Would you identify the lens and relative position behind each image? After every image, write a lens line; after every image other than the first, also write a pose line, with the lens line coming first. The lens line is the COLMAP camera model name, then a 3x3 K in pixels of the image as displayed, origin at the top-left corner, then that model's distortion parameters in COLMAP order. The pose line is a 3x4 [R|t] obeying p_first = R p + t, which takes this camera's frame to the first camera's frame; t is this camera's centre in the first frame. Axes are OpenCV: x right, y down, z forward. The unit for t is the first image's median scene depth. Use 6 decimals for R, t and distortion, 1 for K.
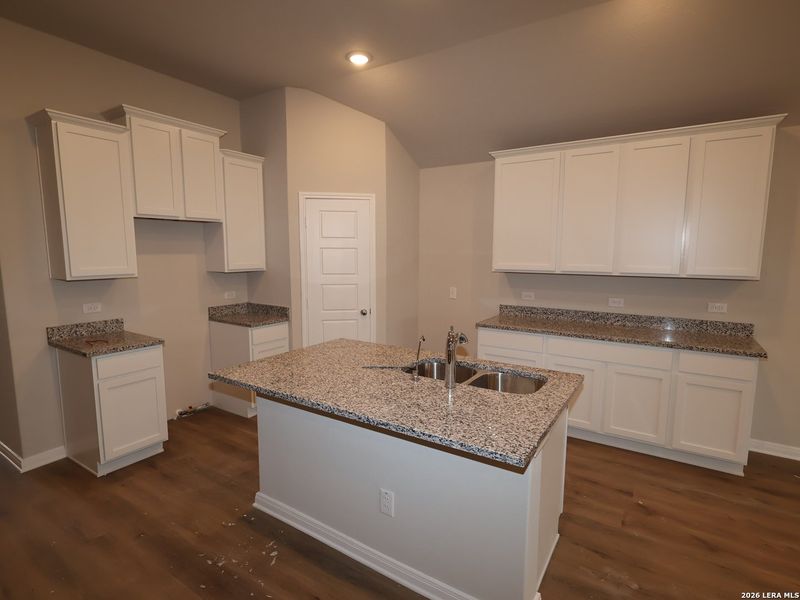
lens RADIAL K [[419.8, 0, 401.3], [0, 419.8, 298.8], [0, 0, 1]] dist [0.000524, 0.001069]
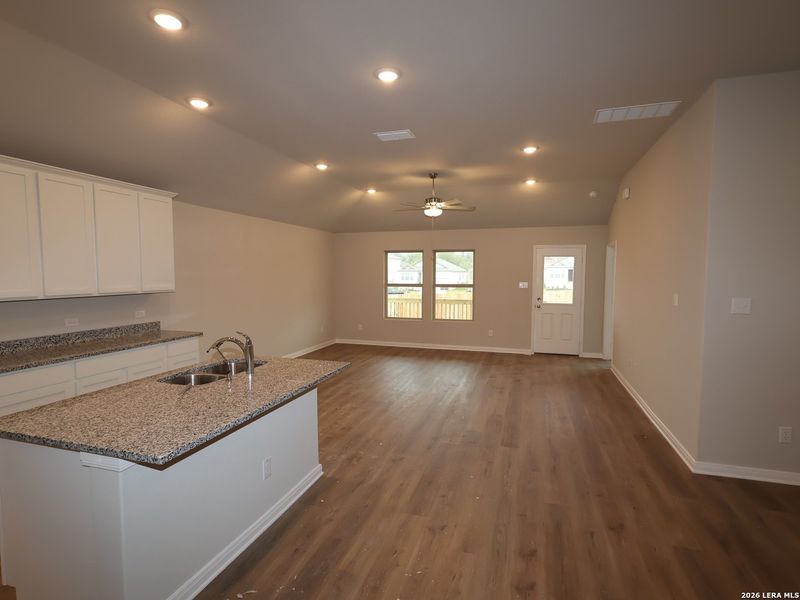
lens RADIAL K [[419.8, 0, 401.3], [0, 419.8, 298.8], [0, 0, 1]] dist [0.000524, 0.001069]
pose [[-0.266118, -0.067745, 0.961557, -0.854886], [0.110529, 0.988804, 0.100254, -0.075814], [-0.957583, 0.132959, -0.255651, 0.538105]]
